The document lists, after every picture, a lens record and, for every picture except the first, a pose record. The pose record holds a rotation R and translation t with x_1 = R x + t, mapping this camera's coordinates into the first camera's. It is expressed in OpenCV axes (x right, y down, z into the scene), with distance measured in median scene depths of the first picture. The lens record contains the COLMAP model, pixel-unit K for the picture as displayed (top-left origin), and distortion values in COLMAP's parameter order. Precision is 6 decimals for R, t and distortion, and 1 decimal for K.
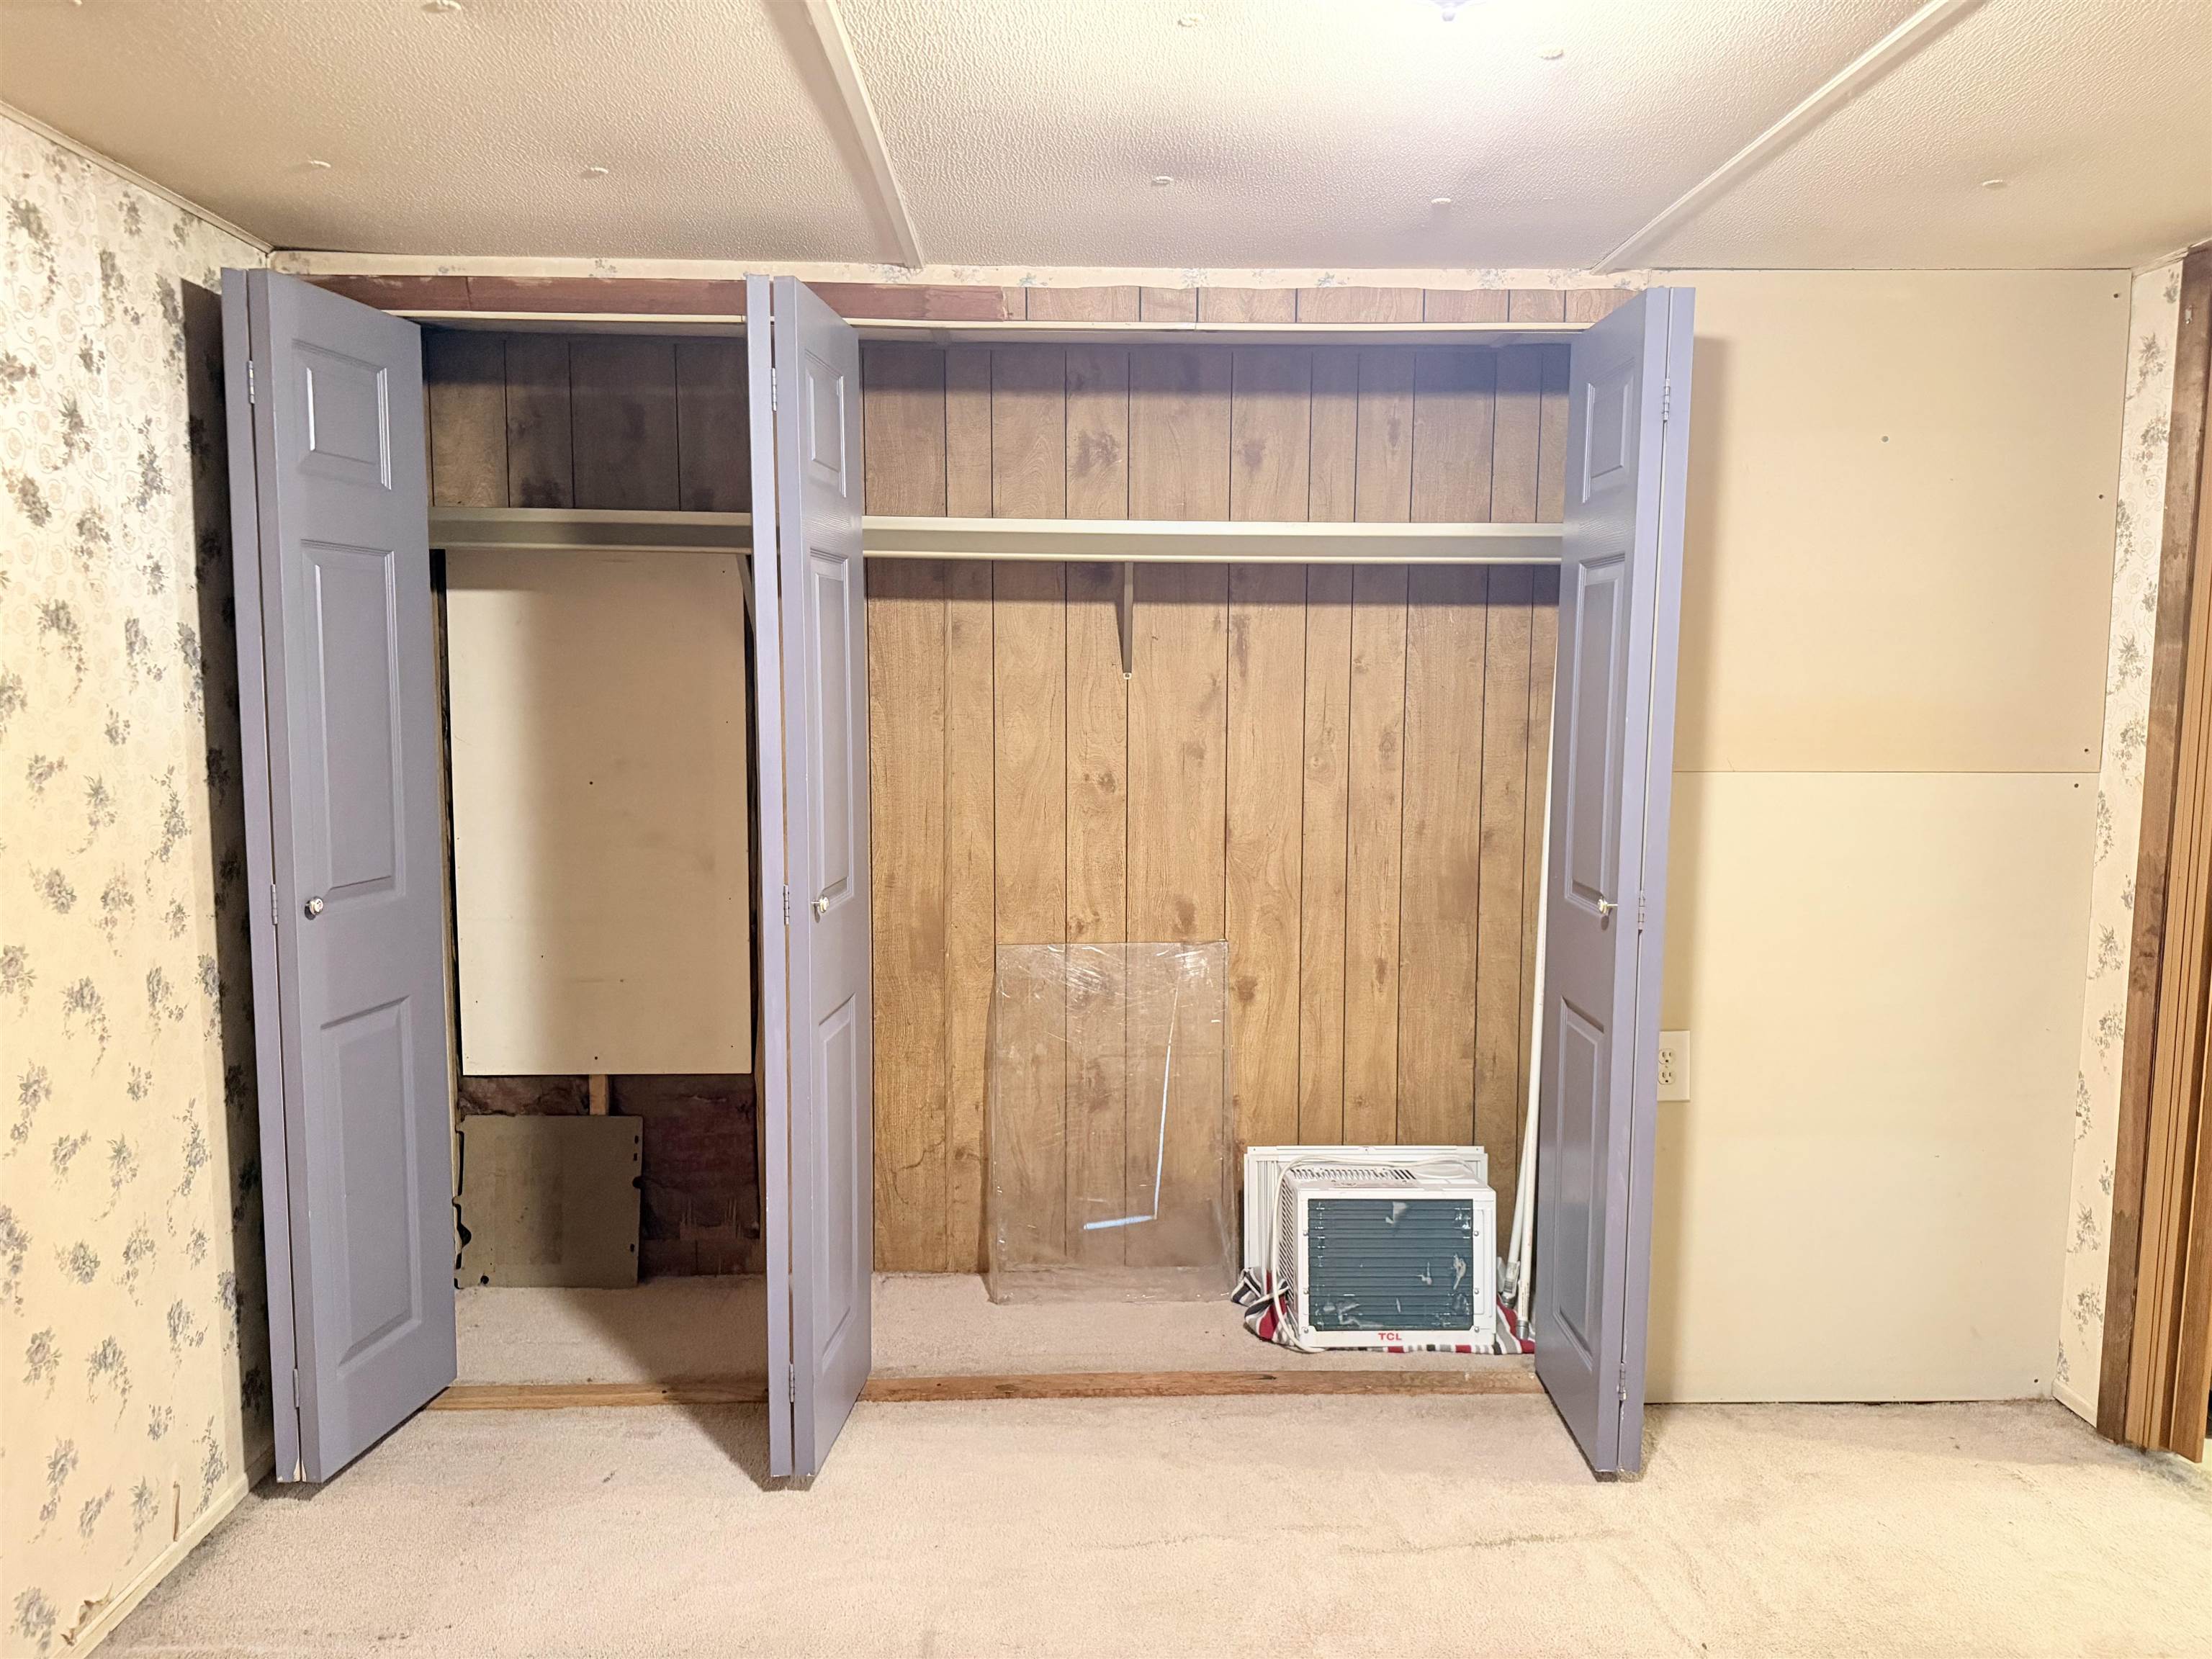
lens RADIAL K [[1544.5, 0, 1110.4], [0, 1544.5, 815.8], [0, 0, 1]] dist [0.063103, -0.081938]
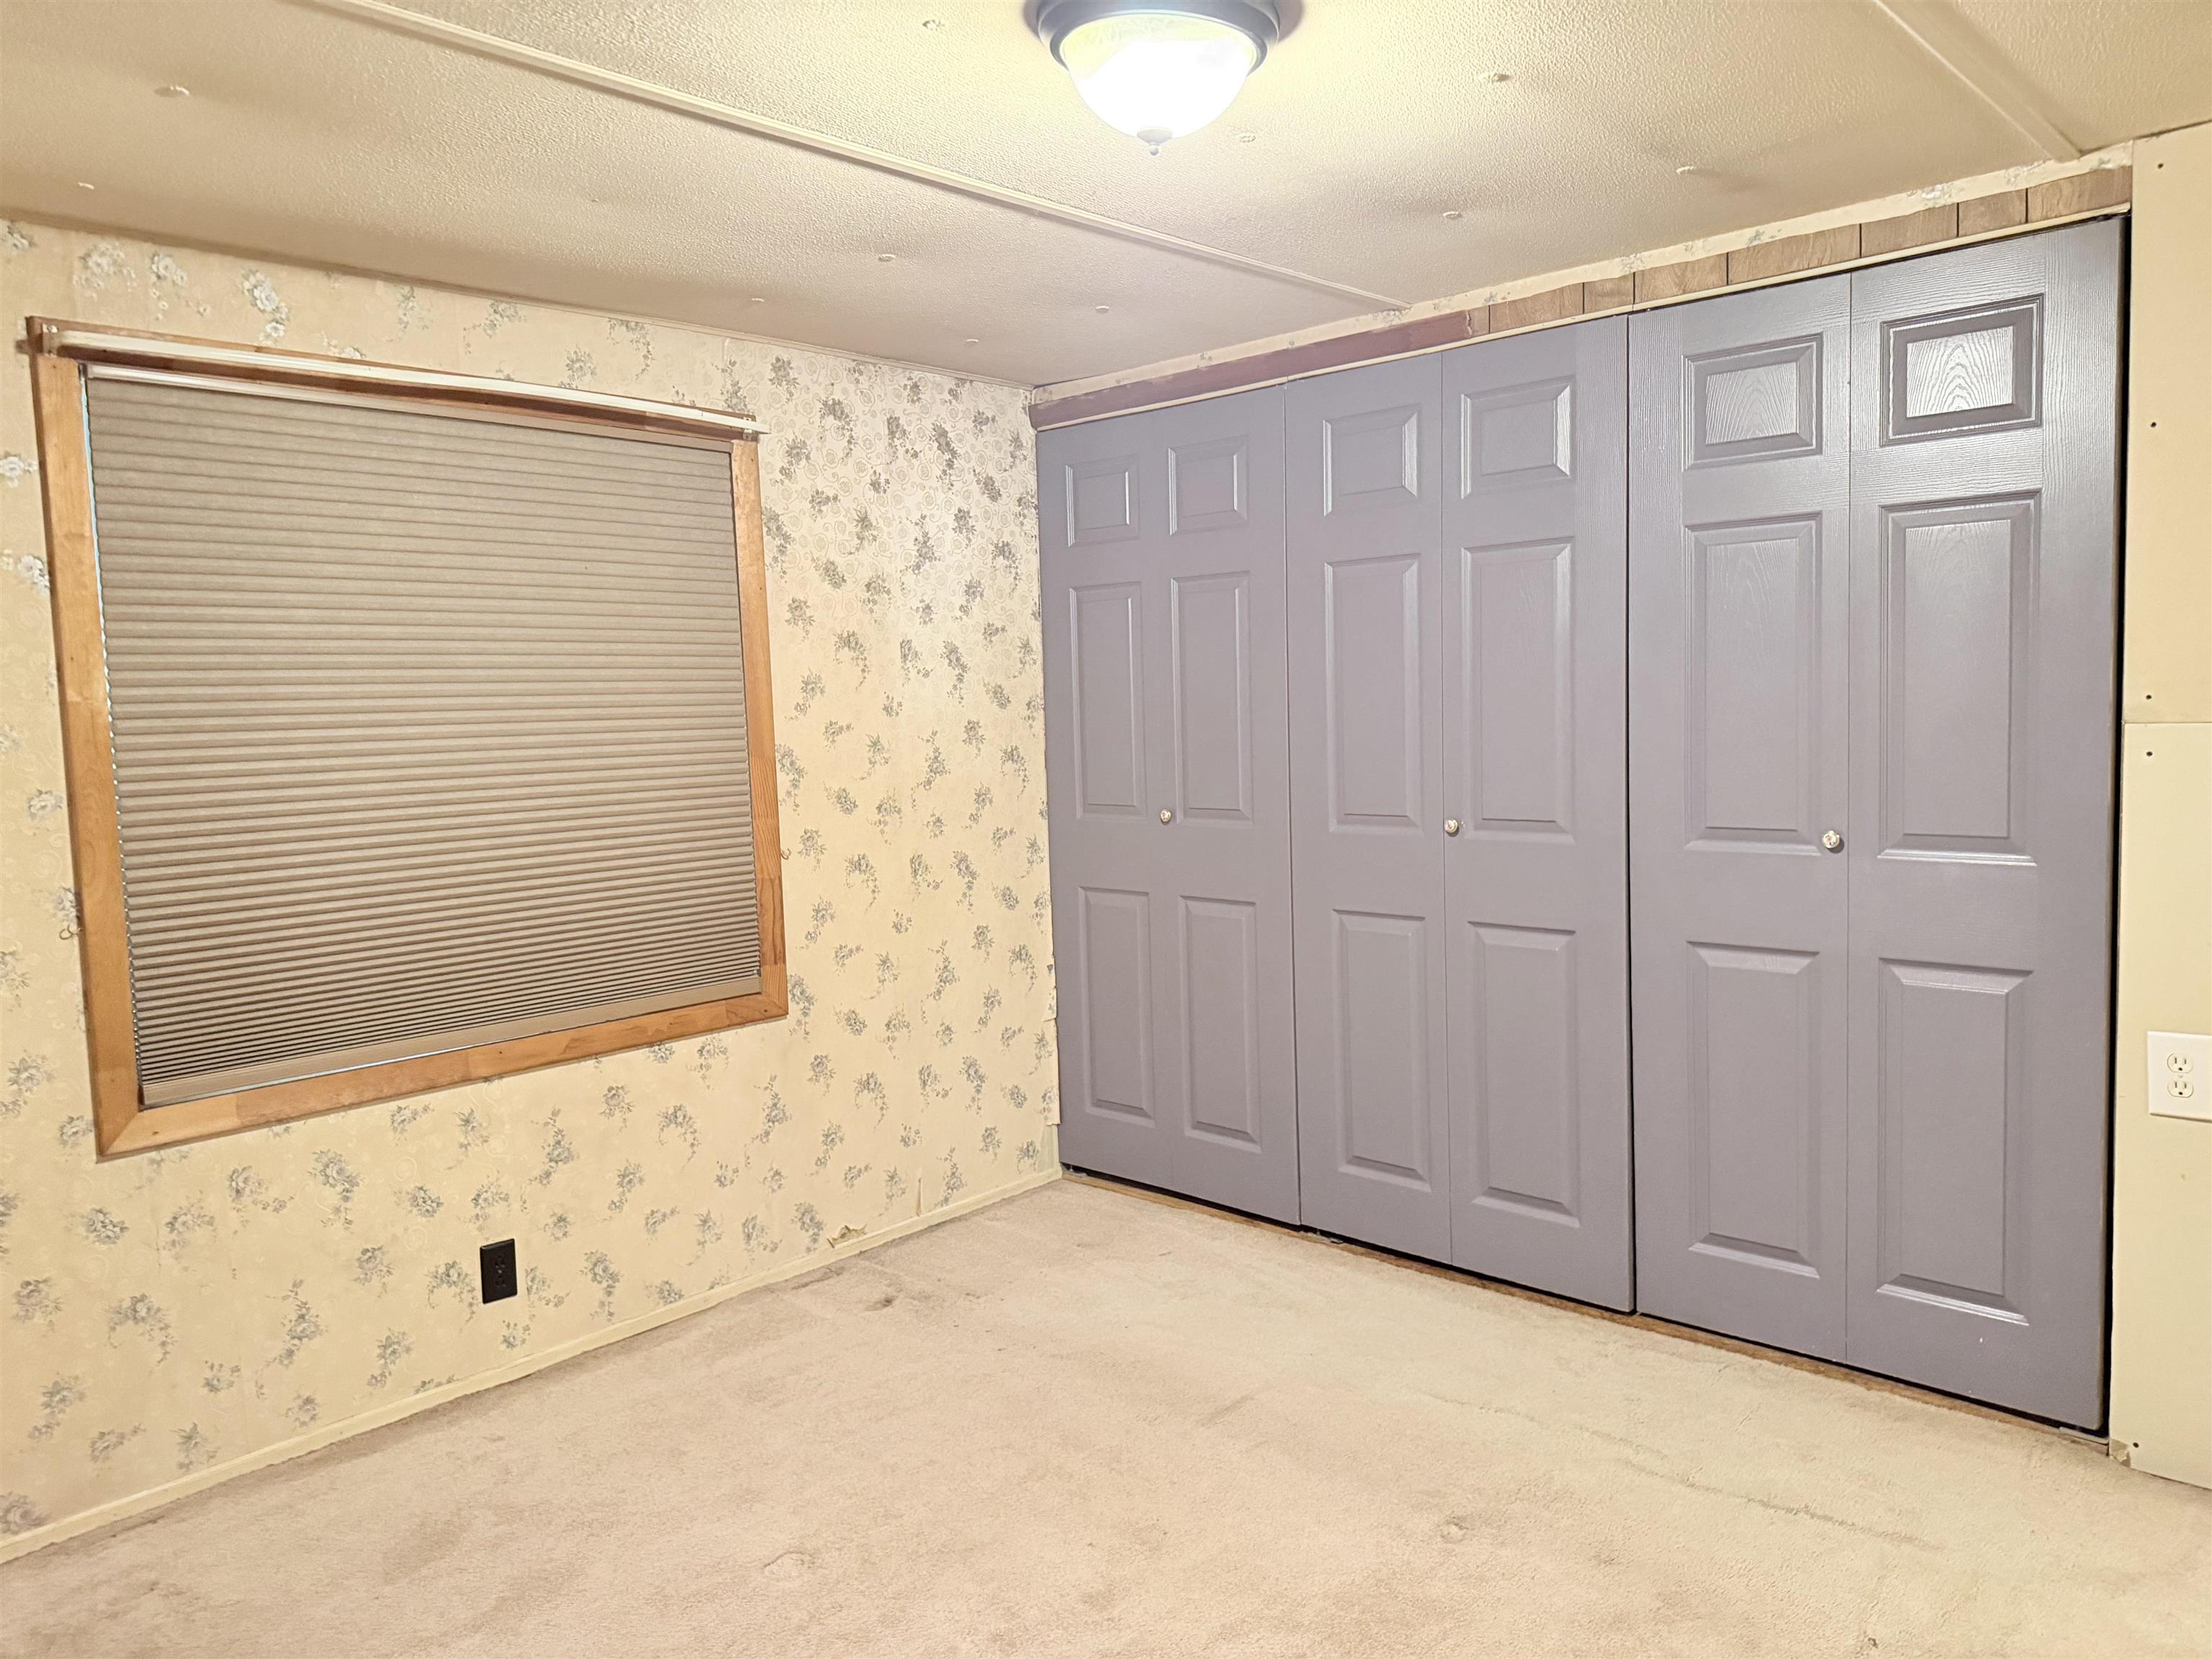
lens RADIAL K [[1544.5, 0, 1110.4], [0, 1544.5, 815.8], [0, 0, 1]] dist [0.063103, -0.081938]
pose [[0.711538, 0.027916, -0.702093, 0.681587], [-0.029877, 0.999509, 0.009463, 0.037137], [0.702012, 0.014243, 0.712022, -0.001825]]
